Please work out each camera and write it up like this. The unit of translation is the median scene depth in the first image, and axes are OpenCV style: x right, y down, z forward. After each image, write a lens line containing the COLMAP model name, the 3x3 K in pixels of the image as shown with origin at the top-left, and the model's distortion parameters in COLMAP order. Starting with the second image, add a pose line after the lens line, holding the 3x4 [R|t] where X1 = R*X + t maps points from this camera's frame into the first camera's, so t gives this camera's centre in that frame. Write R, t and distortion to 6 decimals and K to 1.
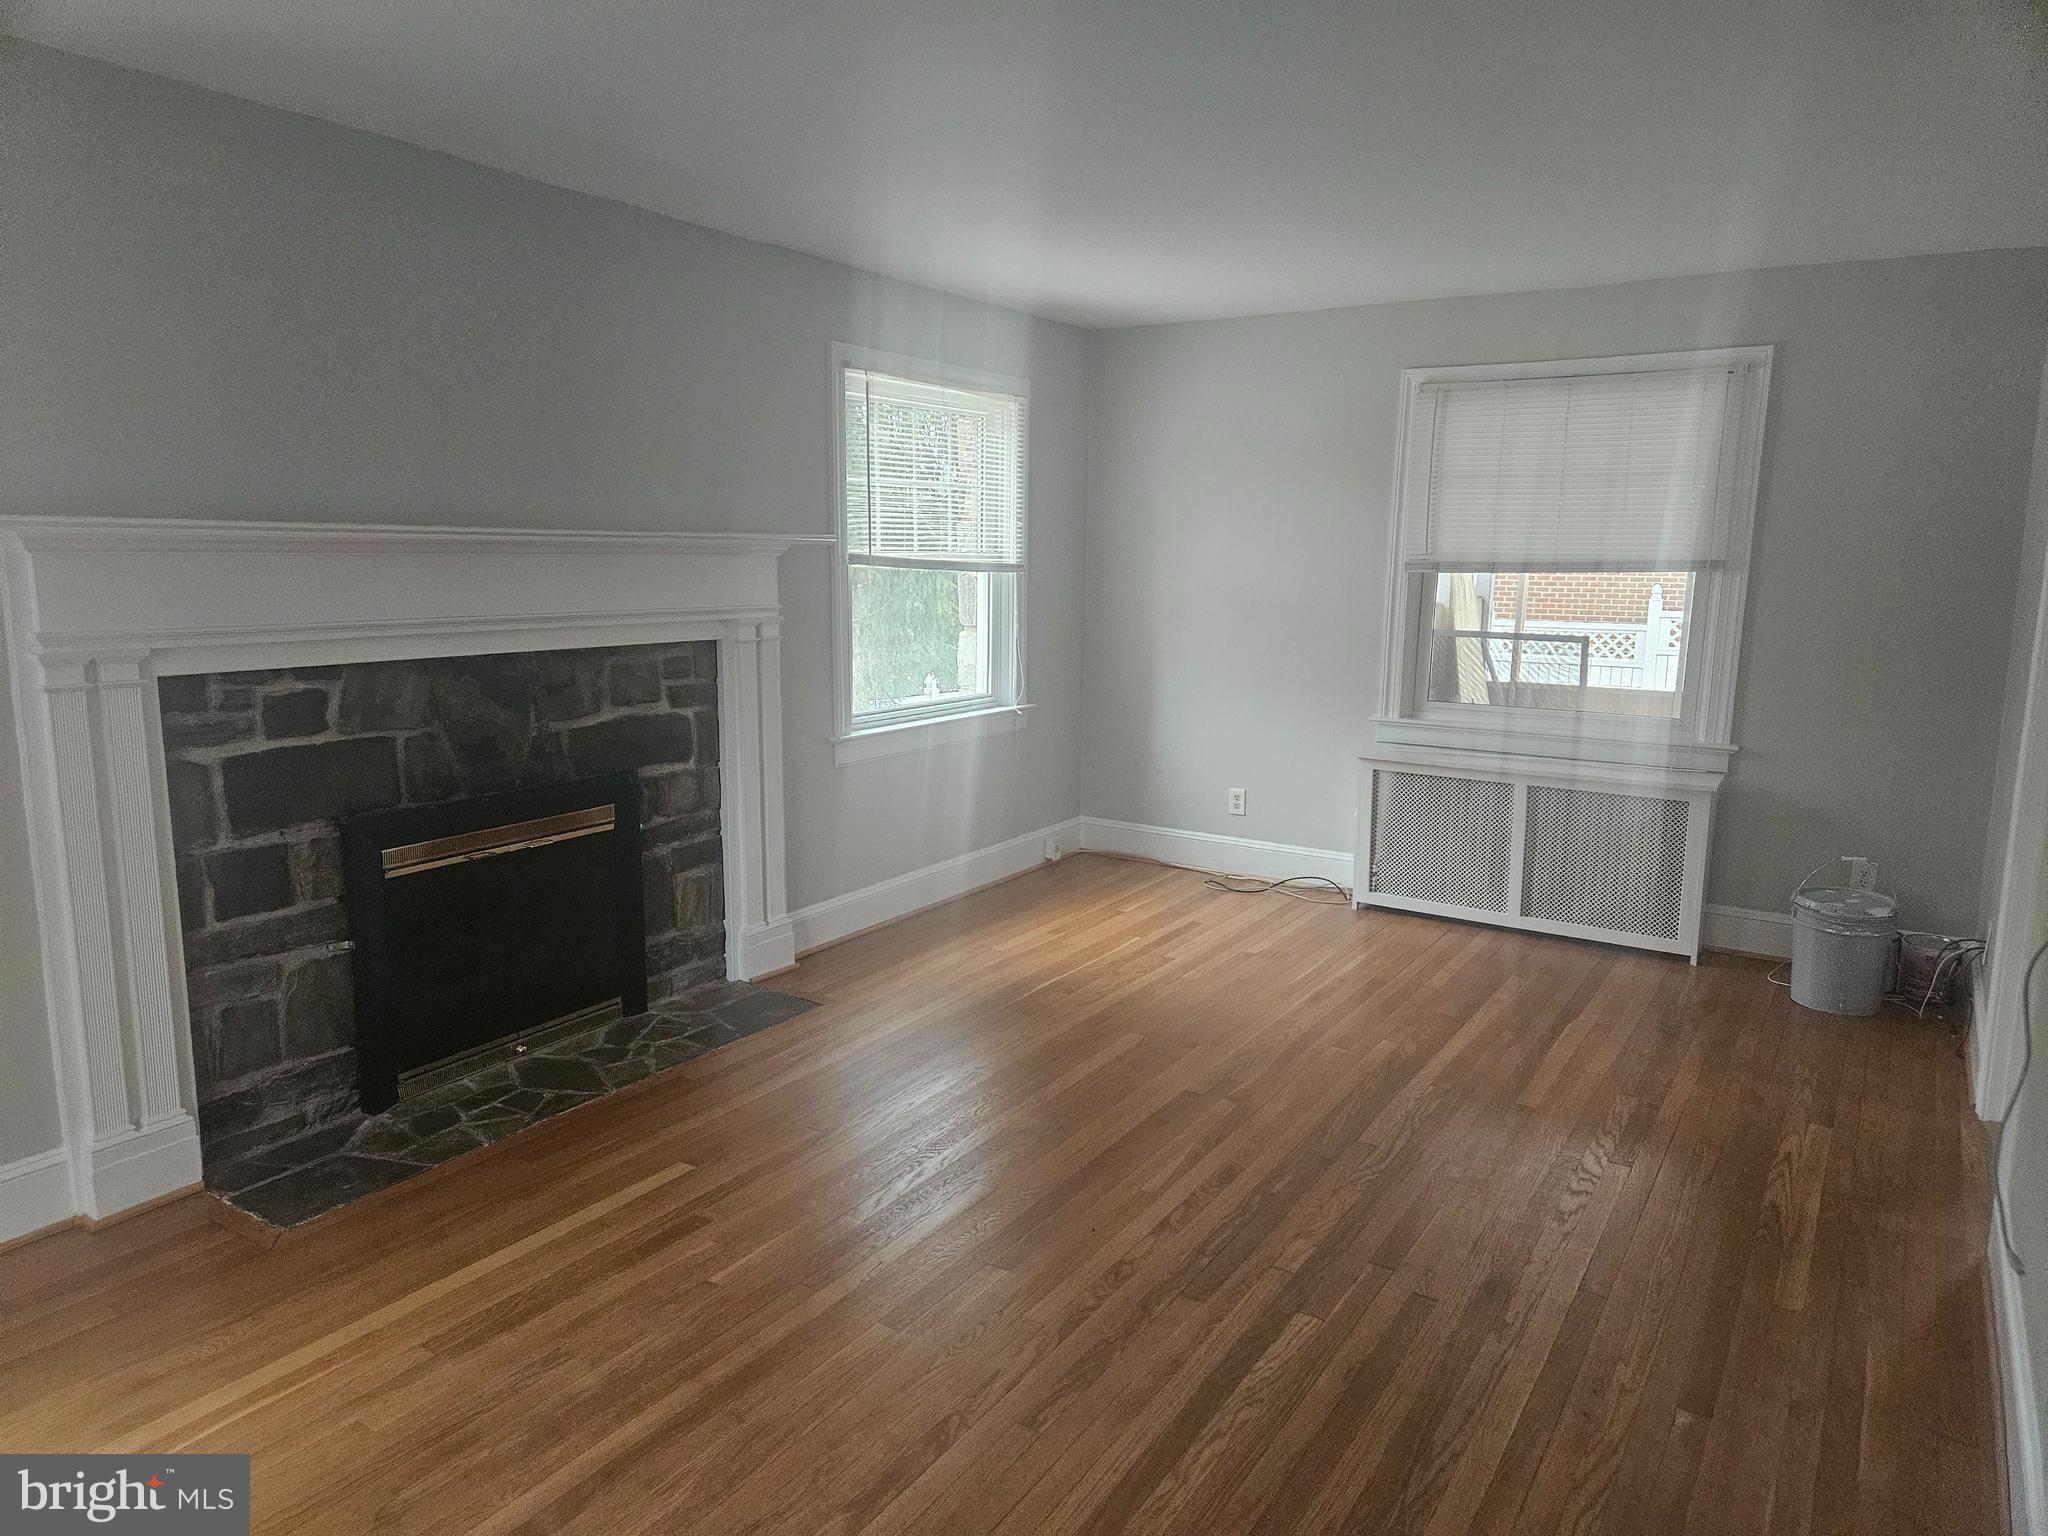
lens RADIAL K [[1361.3, 0, 999.9], [0, 1361.3, 753.6], [0, 0, 1]] dist [0.085518, -0.079903]
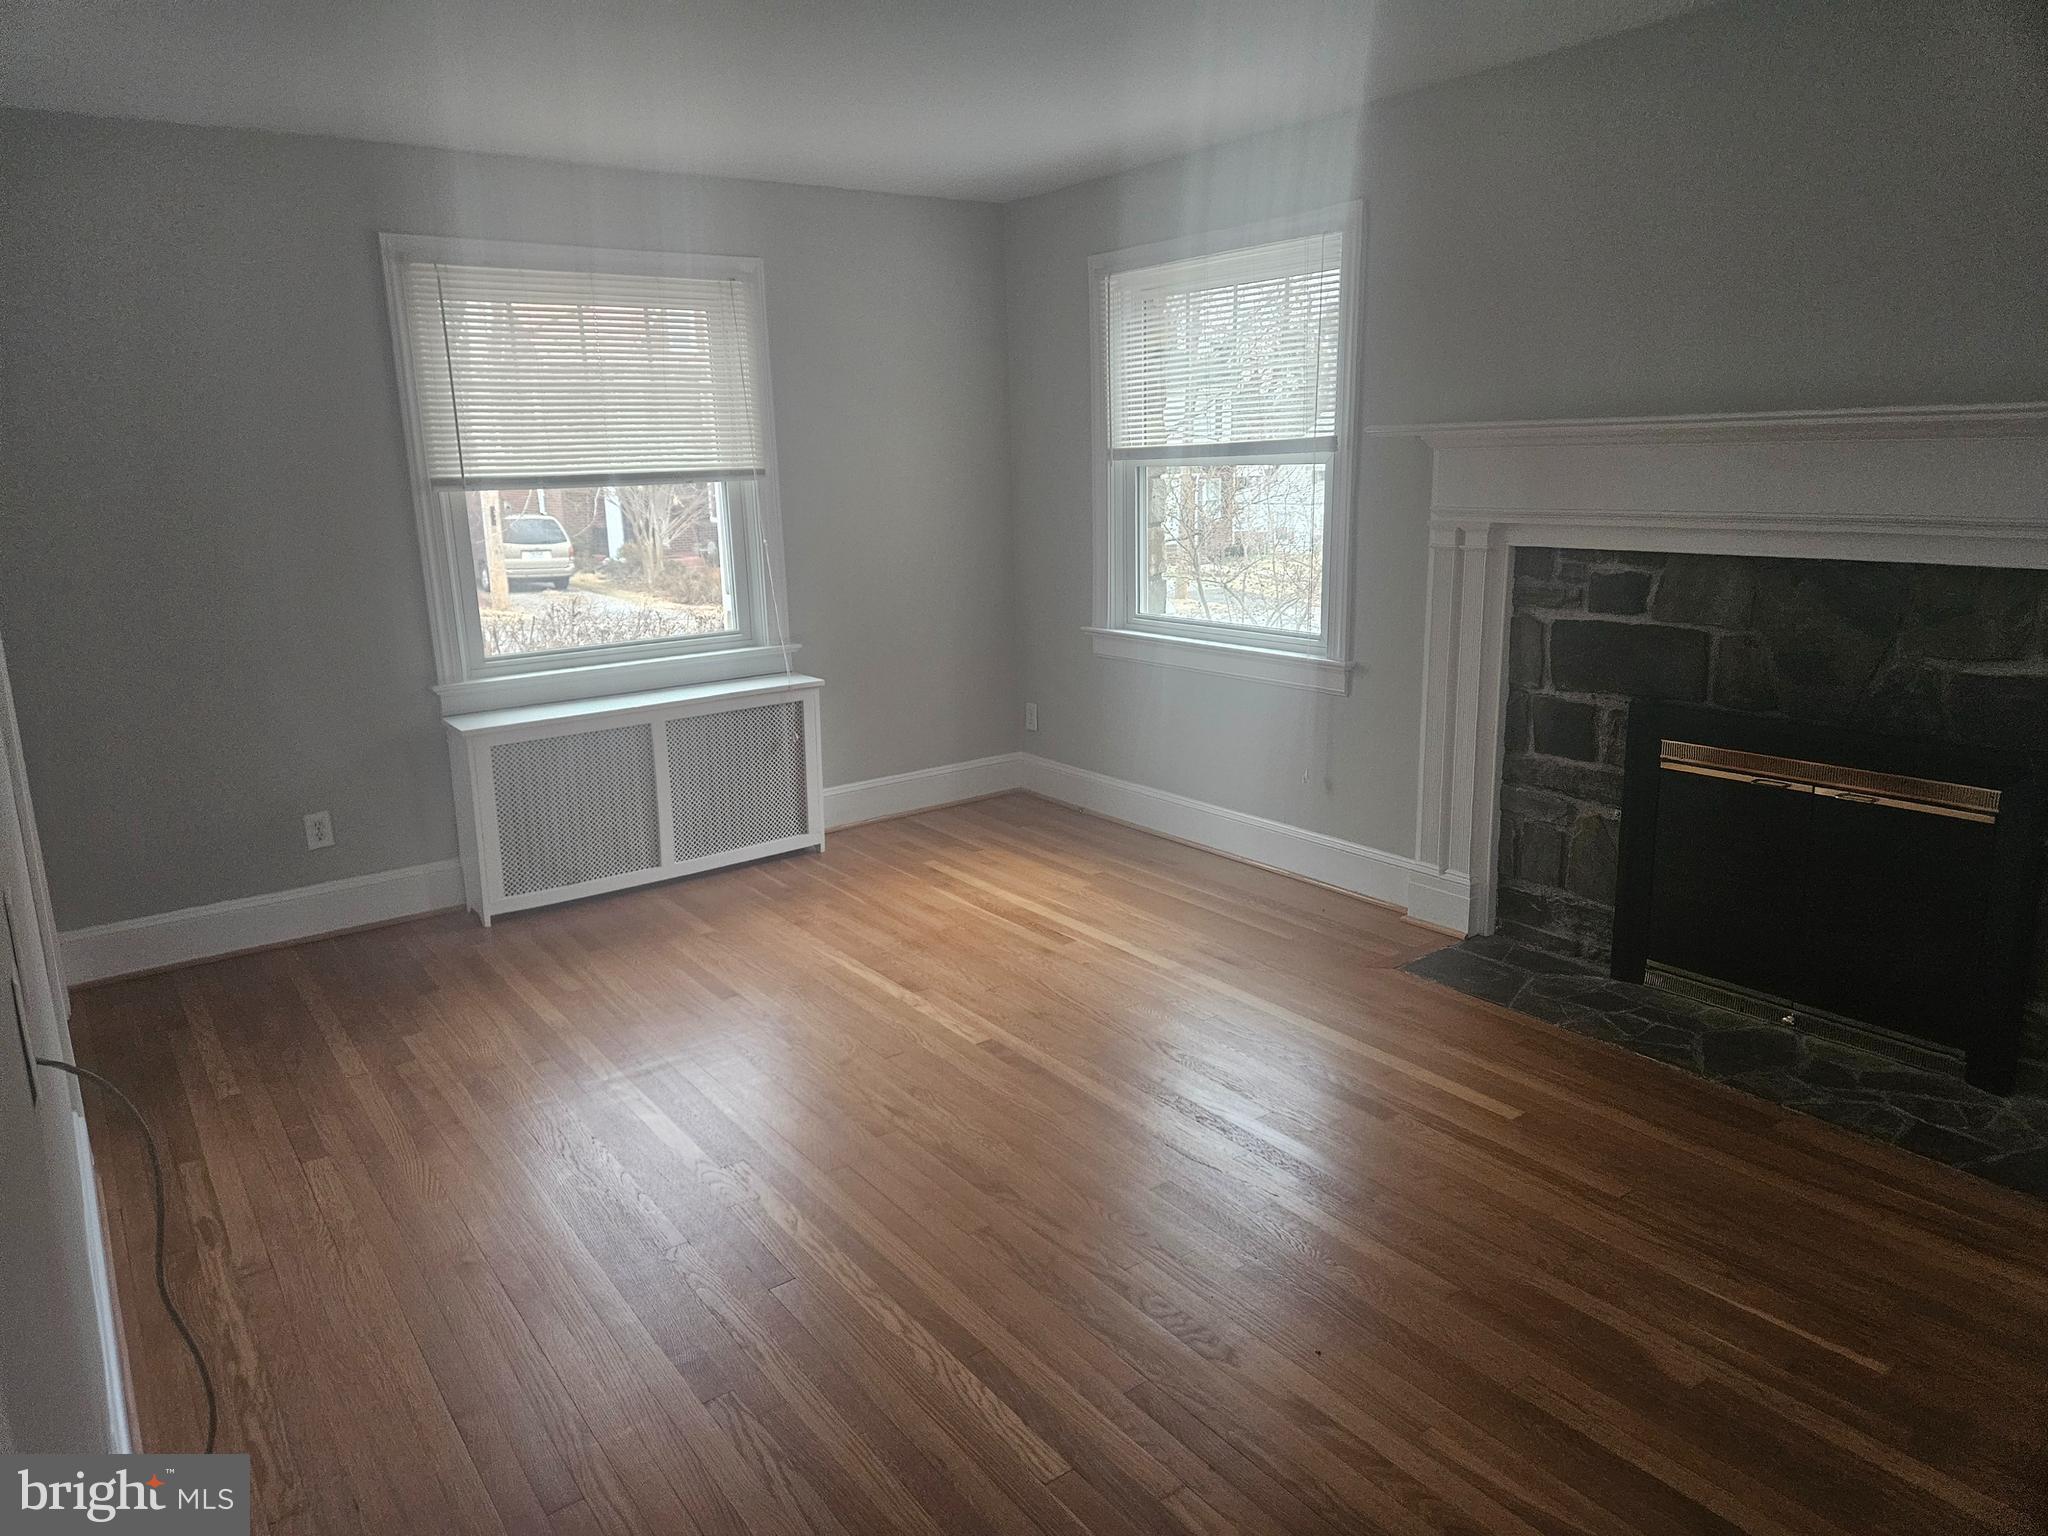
lens RADIAL K [[1361.3, 0, 999.9], [0, 1361.3, 753.6], [0, 0, 1]] dist [0.085518, -0.079903]
pose [[-0.363129, 0.208160, -0.908189, 0.635461], [-0.112634, 0.957769, 0.264559, -0.130078], [0.924906, 0.198362, -0.324348, 0.853062]]
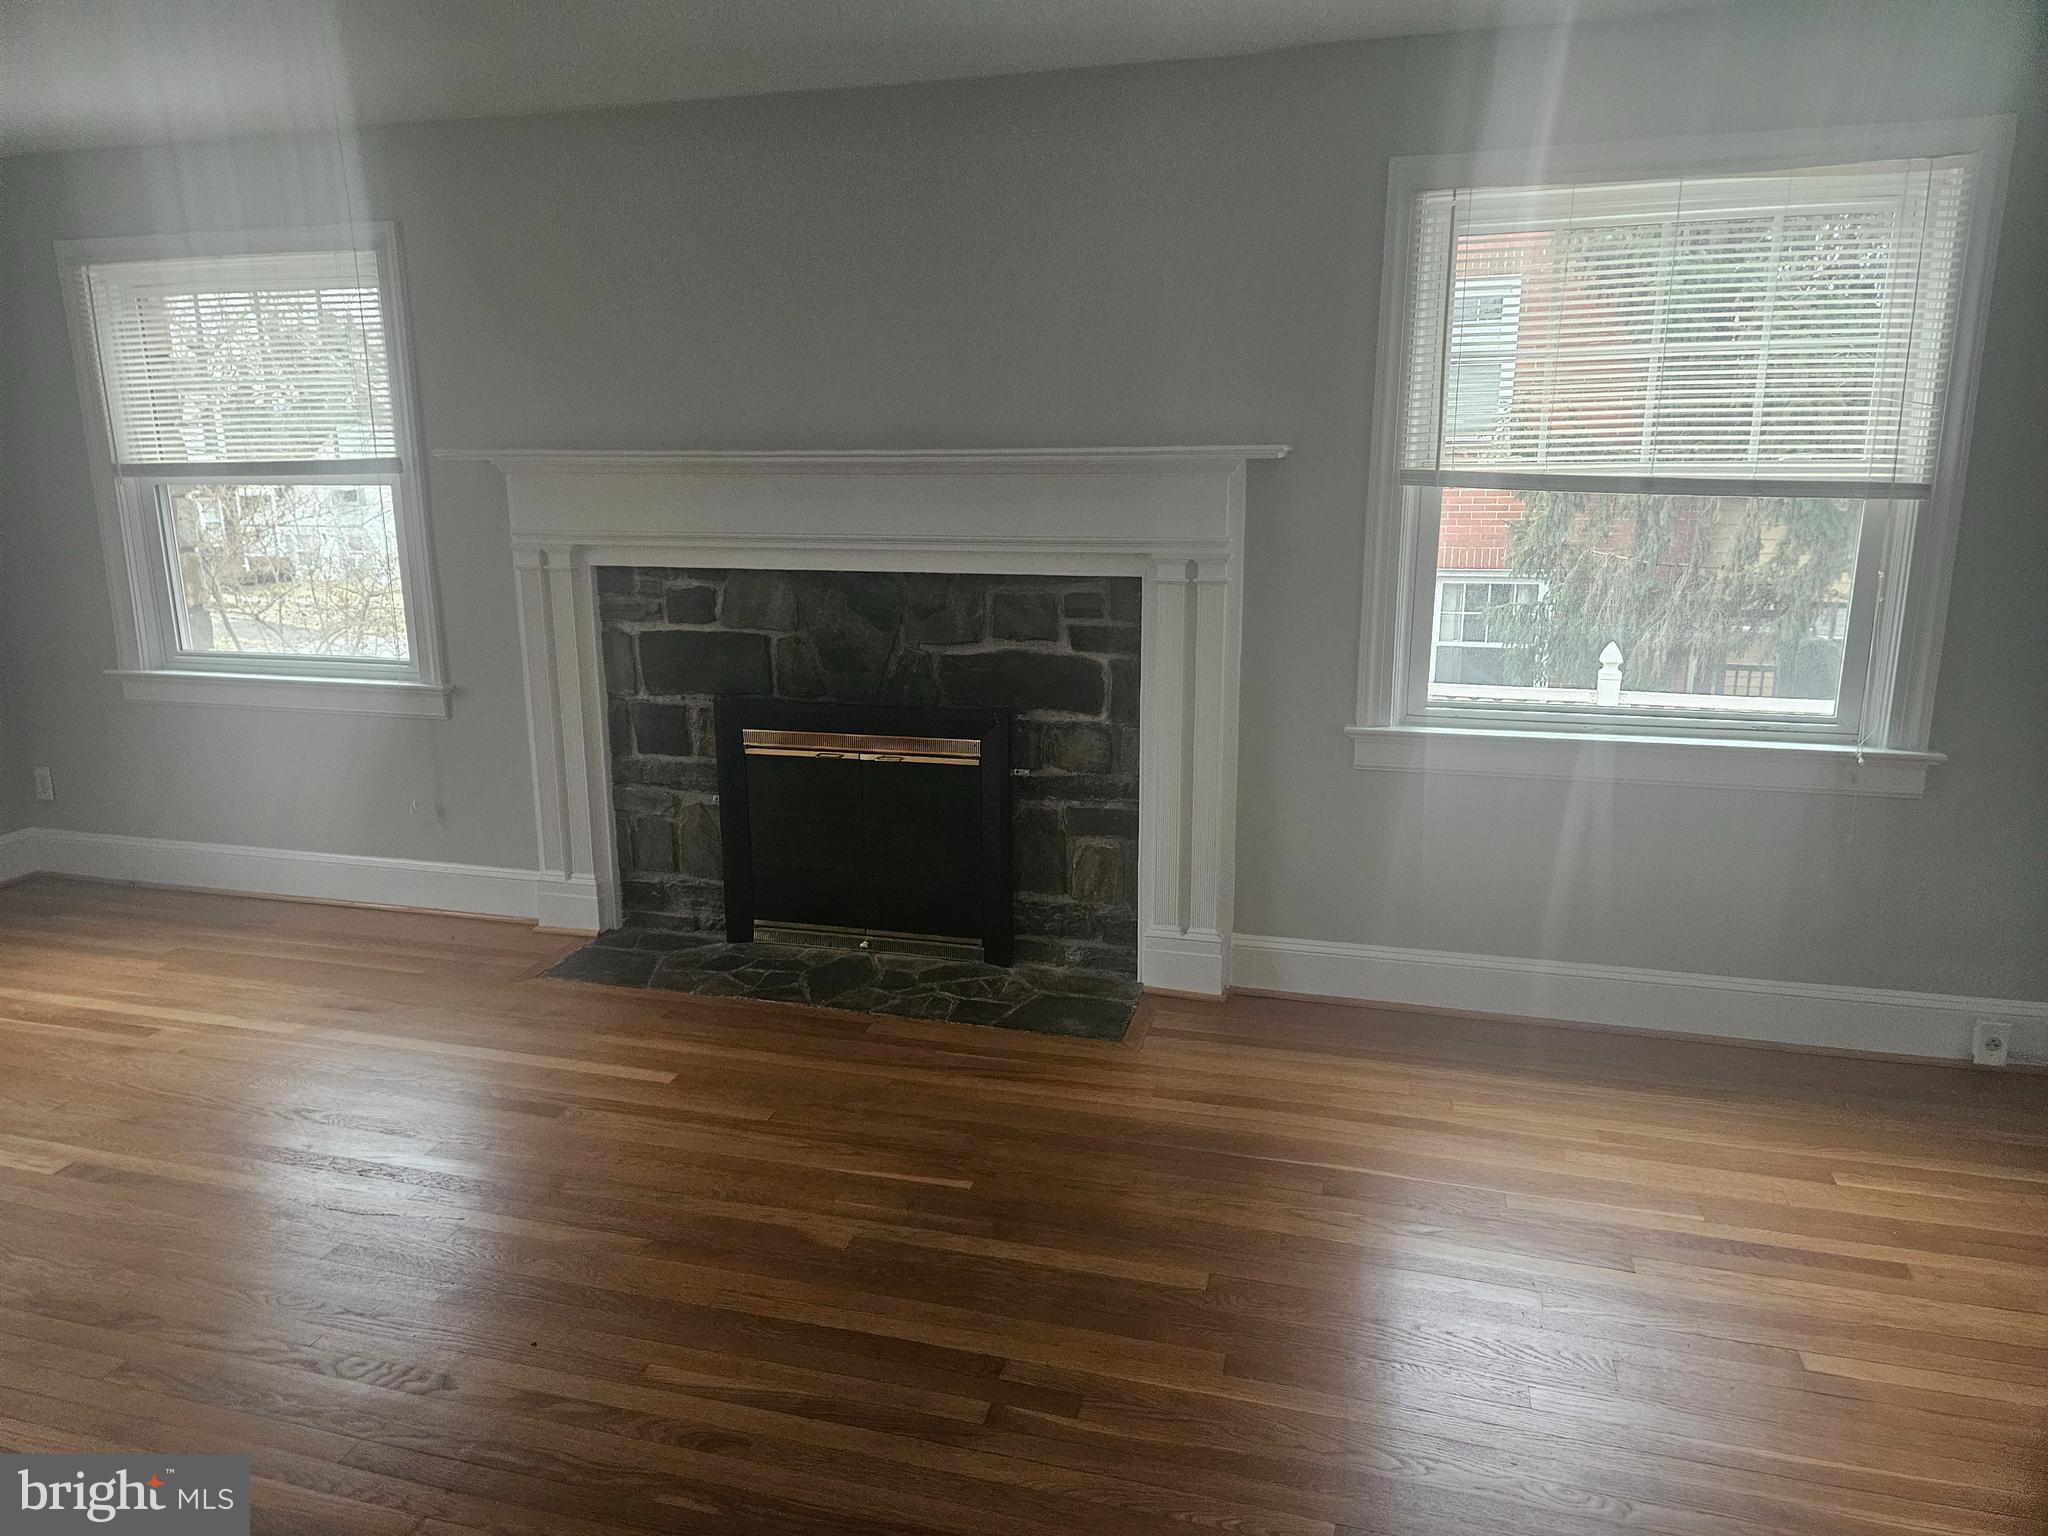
lens RADIAL K [[1361.3, 0, 999.9], [0, 1361.3, 753.6], [0, 0, 1]] dist [0.085518, -0.079903]
pose [[0.290194, 0.198702, -0.936111, 0.690844], [-0.131641, 0.977195, 0.166614, -0.128811], [0.947870, 0.074880, 0.309734, 0.820733]]
